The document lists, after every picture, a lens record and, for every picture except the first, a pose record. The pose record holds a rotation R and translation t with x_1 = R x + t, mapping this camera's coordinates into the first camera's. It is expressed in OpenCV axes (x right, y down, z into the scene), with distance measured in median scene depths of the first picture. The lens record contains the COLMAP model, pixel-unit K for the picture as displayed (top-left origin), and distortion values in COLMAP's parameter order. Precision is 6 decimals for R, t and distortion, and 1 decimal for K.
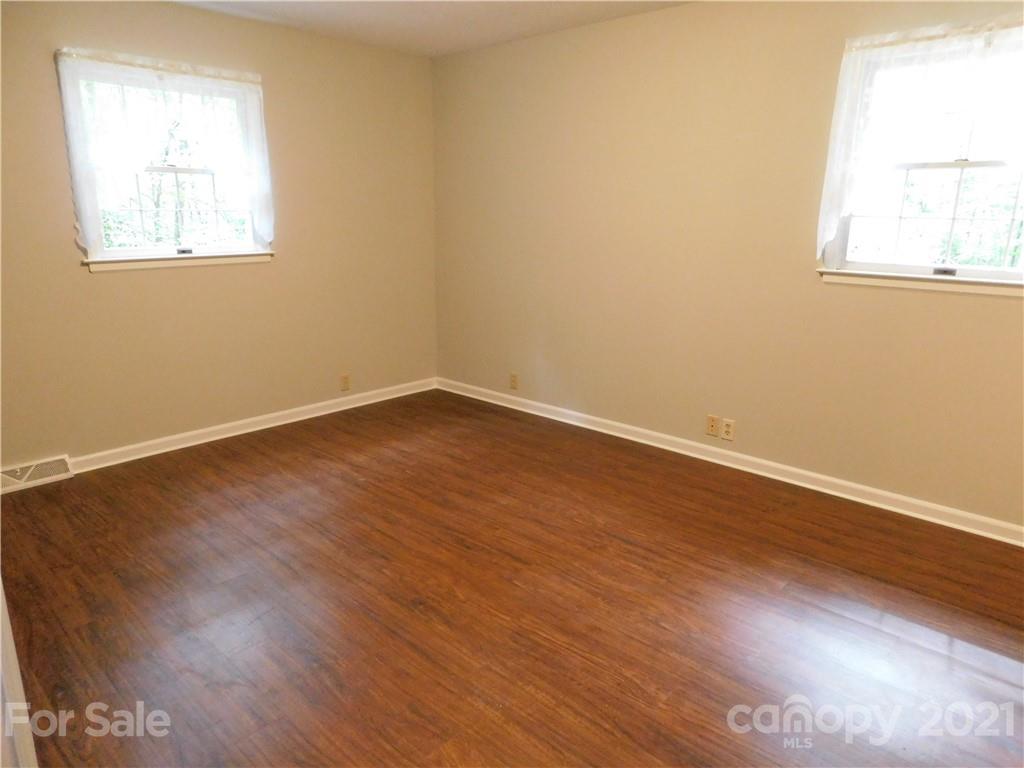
lens RADIAL K [[681.6, 0, 515.4], [0, 681.6, 384.3], [0, 0, 1]] dist [-0.064126, 0.053748]
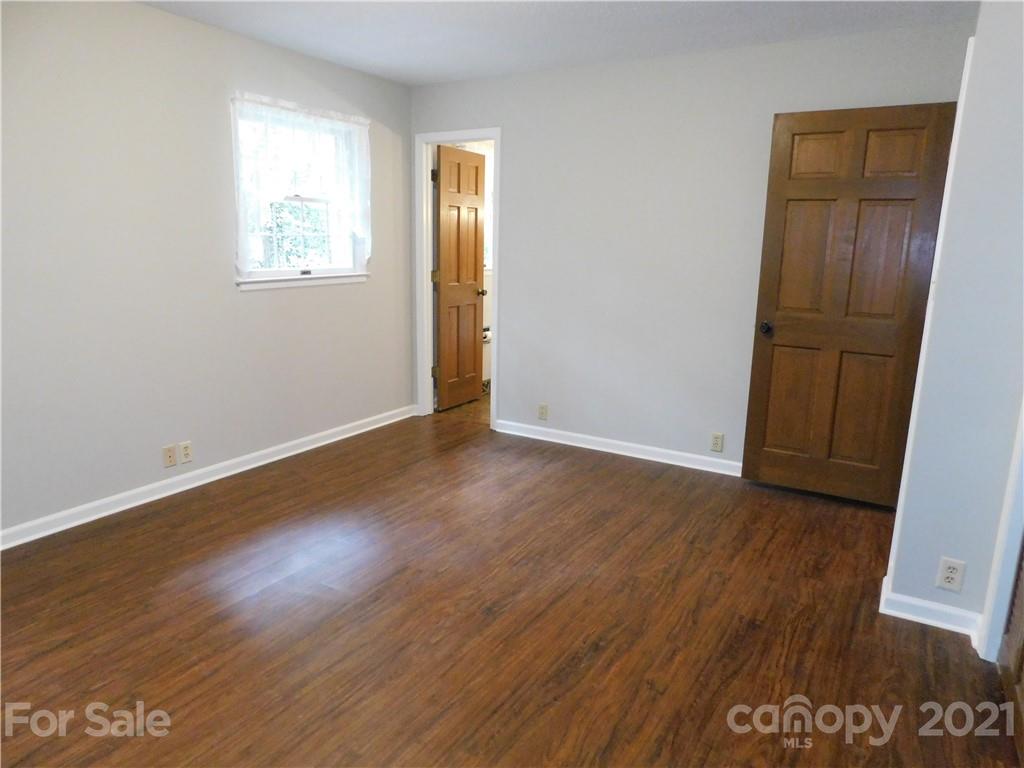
lens RADIAL K [[681.6, 0, 515.4], [0, 681.6, 384.3], [0, 0, 1]] dist [-0.064126, 0.053748]
pose [[-0.200797, -0.221147, 0.954345, -0.848248], [0.222930, 0.938312, 0.264336, -0.216708], [-0.953930, 0.265830, -0.139110, 0.800712]]
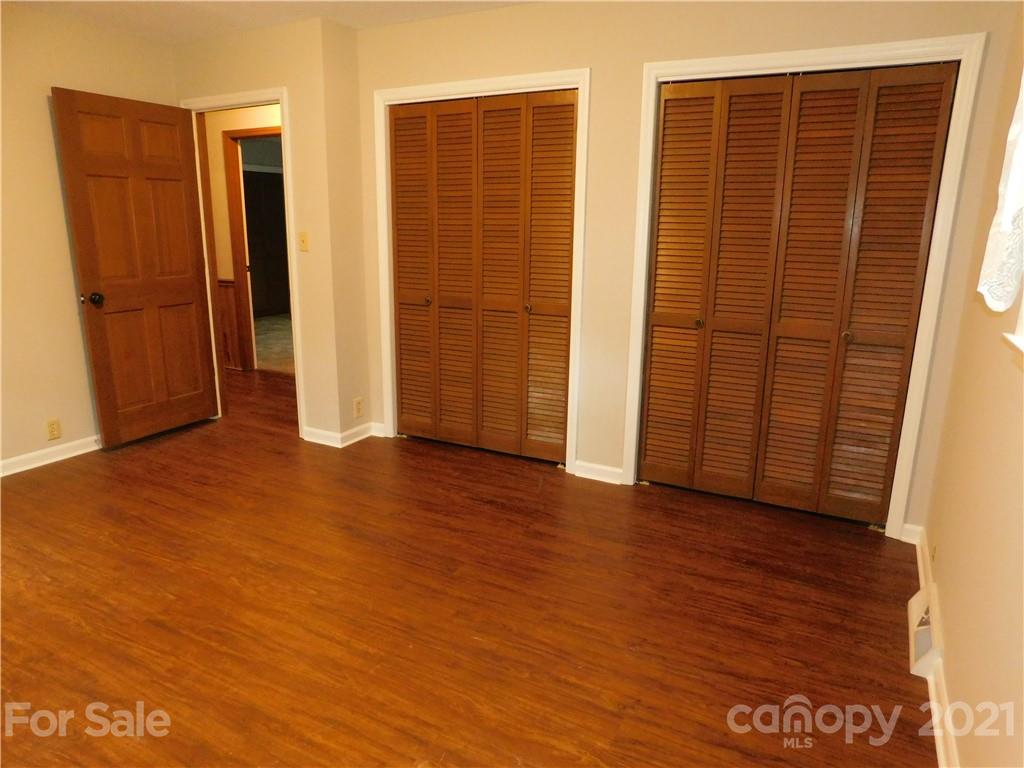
lens RADIAL K [[671.2, 0, 534.9], [0, 671.2, 385.4], [0, 0, 1]] dist [-0.049365, 0.002267]
pose [[-0.963033, 0.042642, -0.265988, -0.219315], [-0.088568, 0.882378, 0.462131, -0.386735], [0.254408, 0.468605, -0.845982, 1.496971]]
